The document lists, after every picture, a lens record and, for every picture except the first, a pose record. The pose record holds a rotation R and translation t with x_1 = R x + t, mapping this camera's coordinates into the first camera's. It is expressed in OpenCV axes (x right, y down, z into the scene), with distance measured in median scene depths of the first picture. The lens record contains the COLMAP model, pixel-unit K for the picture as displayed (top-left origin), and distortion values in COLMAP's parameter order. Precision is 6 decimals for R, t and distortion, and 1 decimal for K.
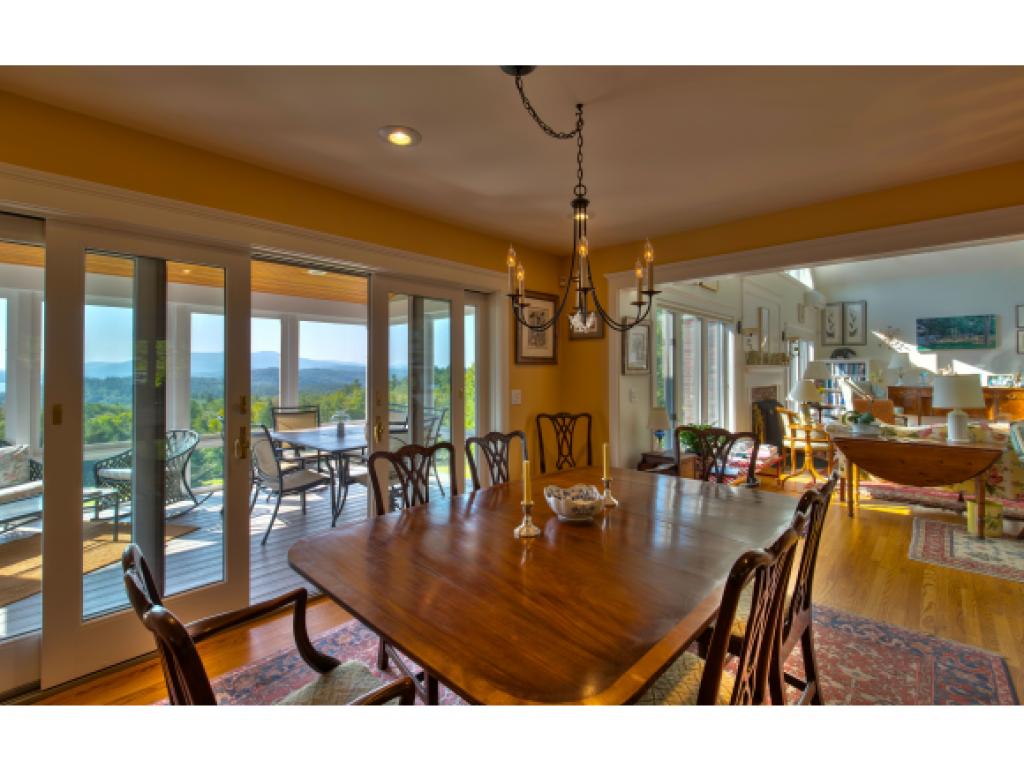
lens RADIAL K [[467.4, 0, 516.9], [0, 467.4, 362.5], [0, 0, 1]] dist [-0.001040, -0.000509]
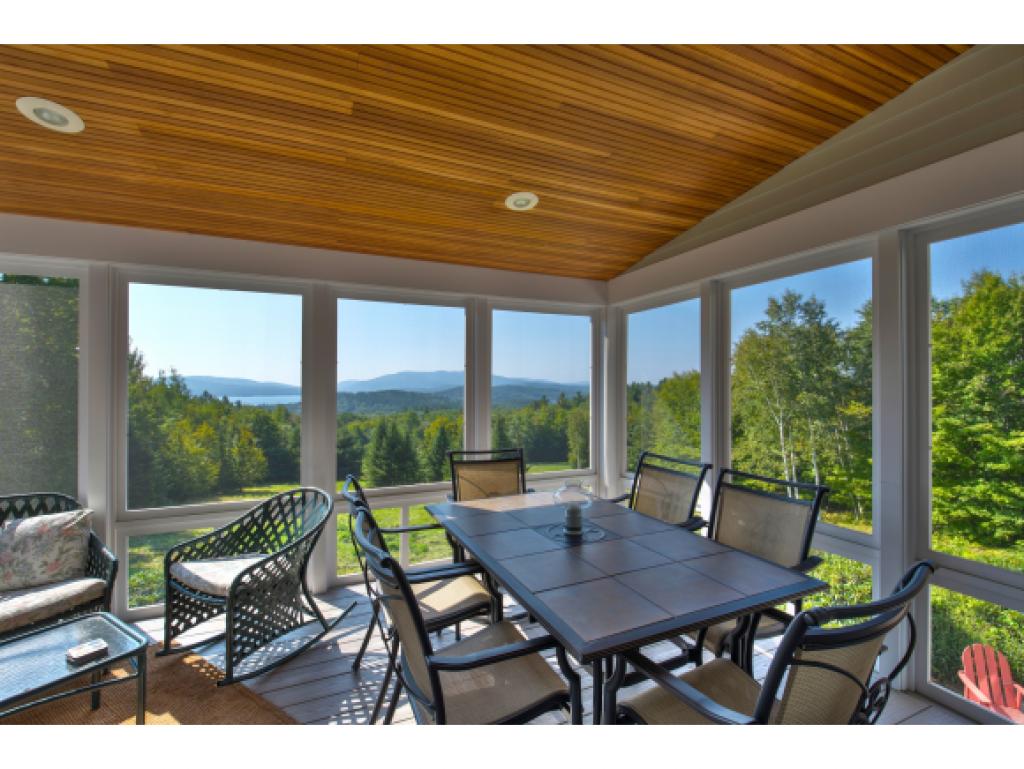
lens RADIAL K [[453.1, 0, 512.0], [0, 453.1, 384.5], [0, 0, 1]] dist [0.002897, 0.000141]
pose [[0.921626, 0.000816, -0.388077, -0.266539], [0.003169, 0.999949, 0.009628, 0.005880], [0.388065, -0.010103, 0.921577, 0.583228]]
